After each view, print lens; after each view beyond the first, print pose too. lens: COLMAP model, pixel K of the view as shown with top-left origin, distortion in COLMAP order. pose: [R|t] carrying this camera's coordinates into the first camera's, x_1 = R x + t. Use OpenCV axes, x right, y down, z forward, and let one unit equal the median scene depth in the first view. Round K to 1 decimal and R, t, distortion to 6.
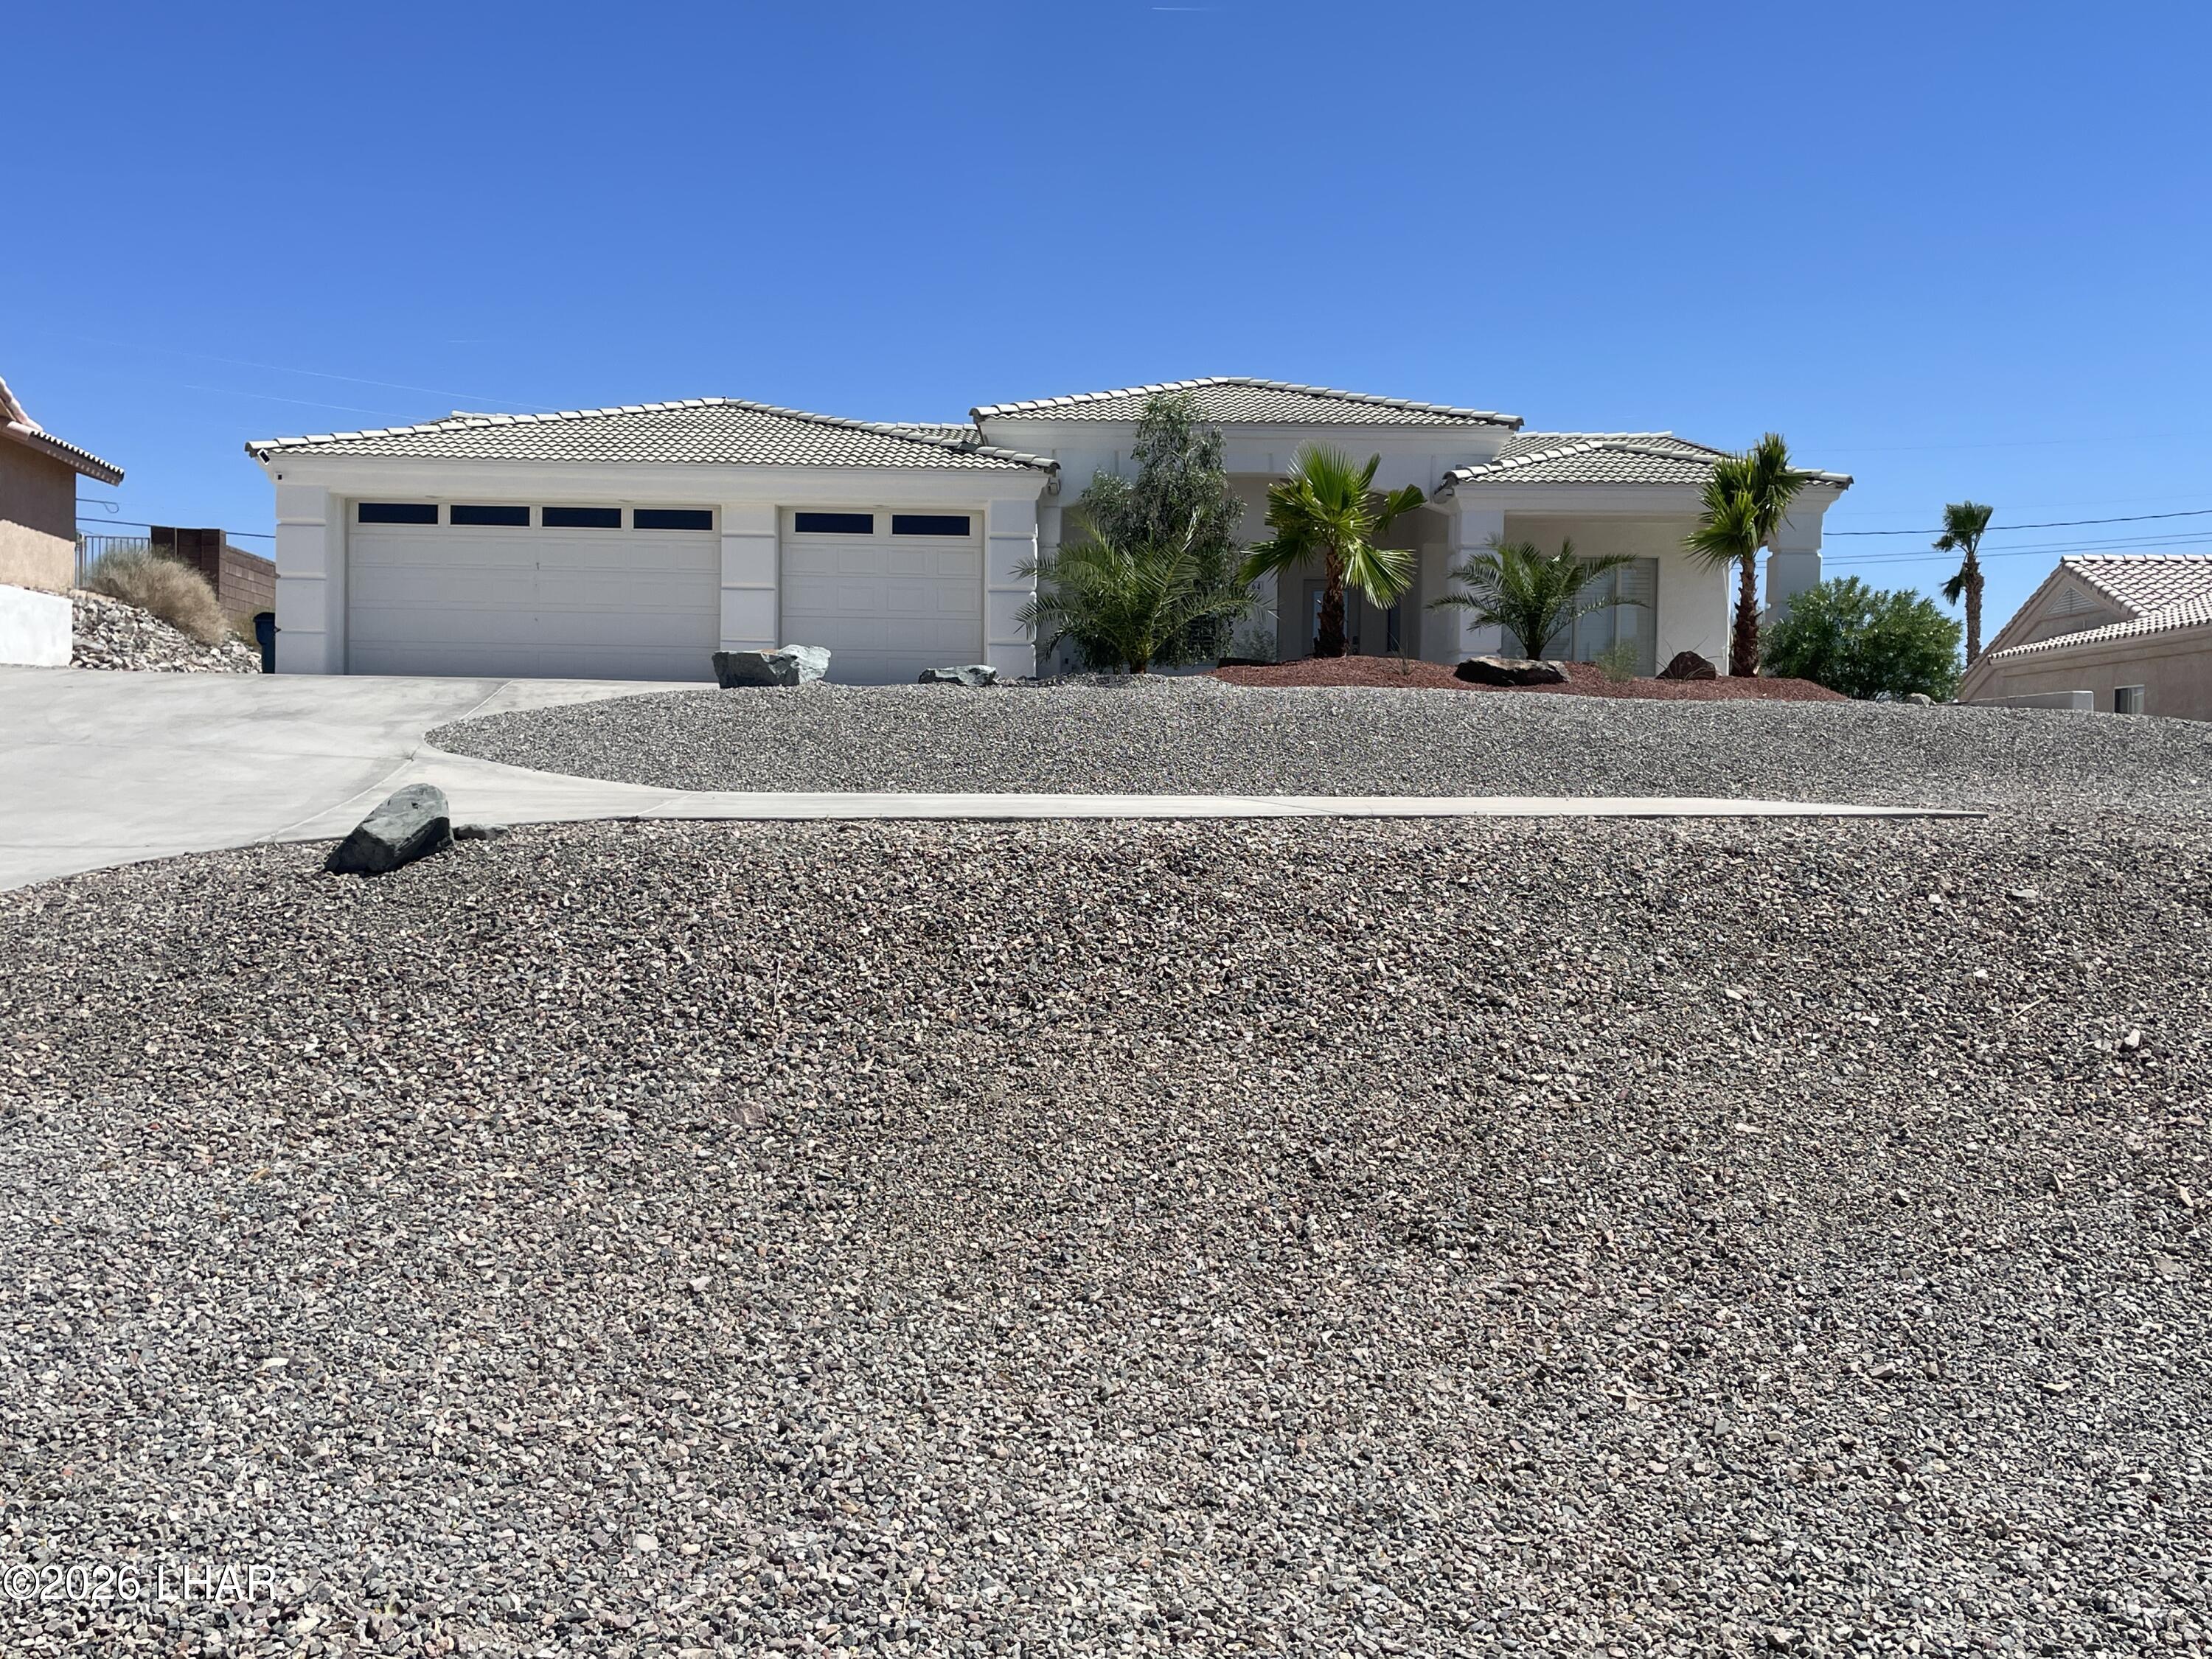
lens RADIAL K [[2062.0, 0, 1106.0], [0, 2062.0, 829.5], [0, 0, 1]] dist [0.111732, -0.167389]
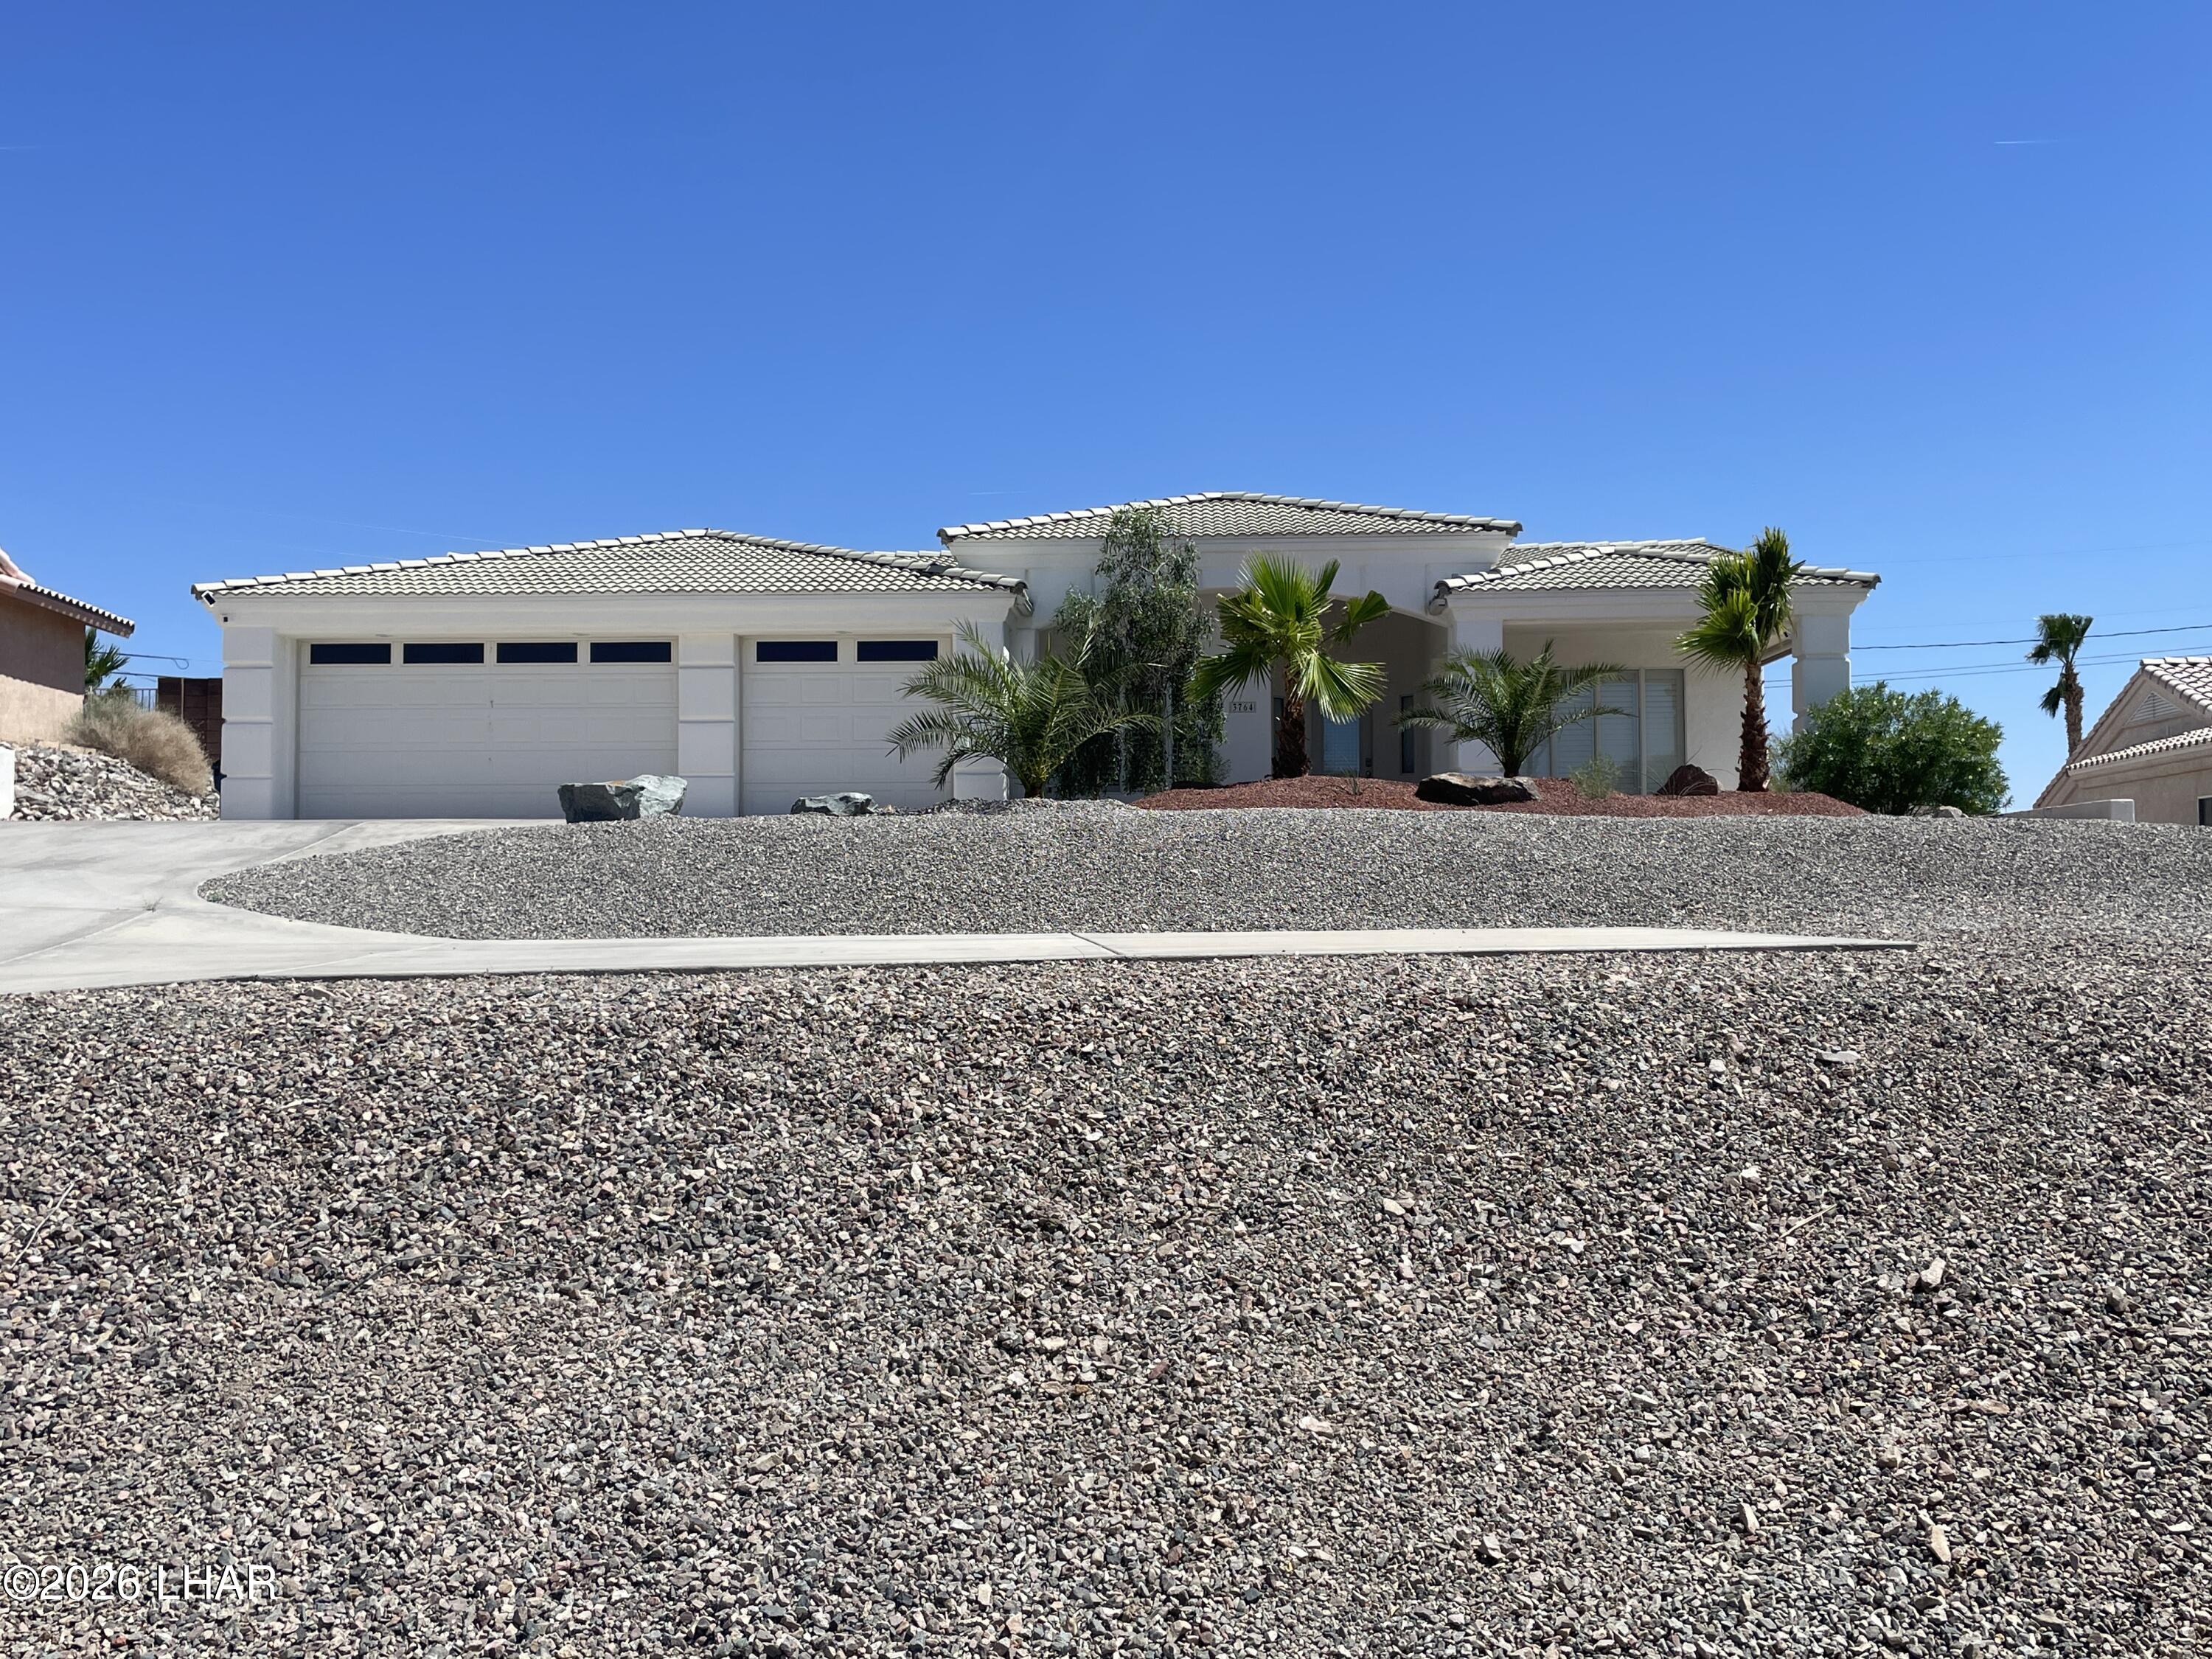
lens RADIAL K [[2041.9, 0, 1106.0], [0, 2041.9, 829.5], [0, 0, 1]] dist [0.112222, -0.174503]
pose [[0.998115, -0.020050, -0.058004, 0.078762], [0.016257, 0.997744, -0.065128, -0.002391], [0.059179, 0.064063, 0.996190, 0.086594]]
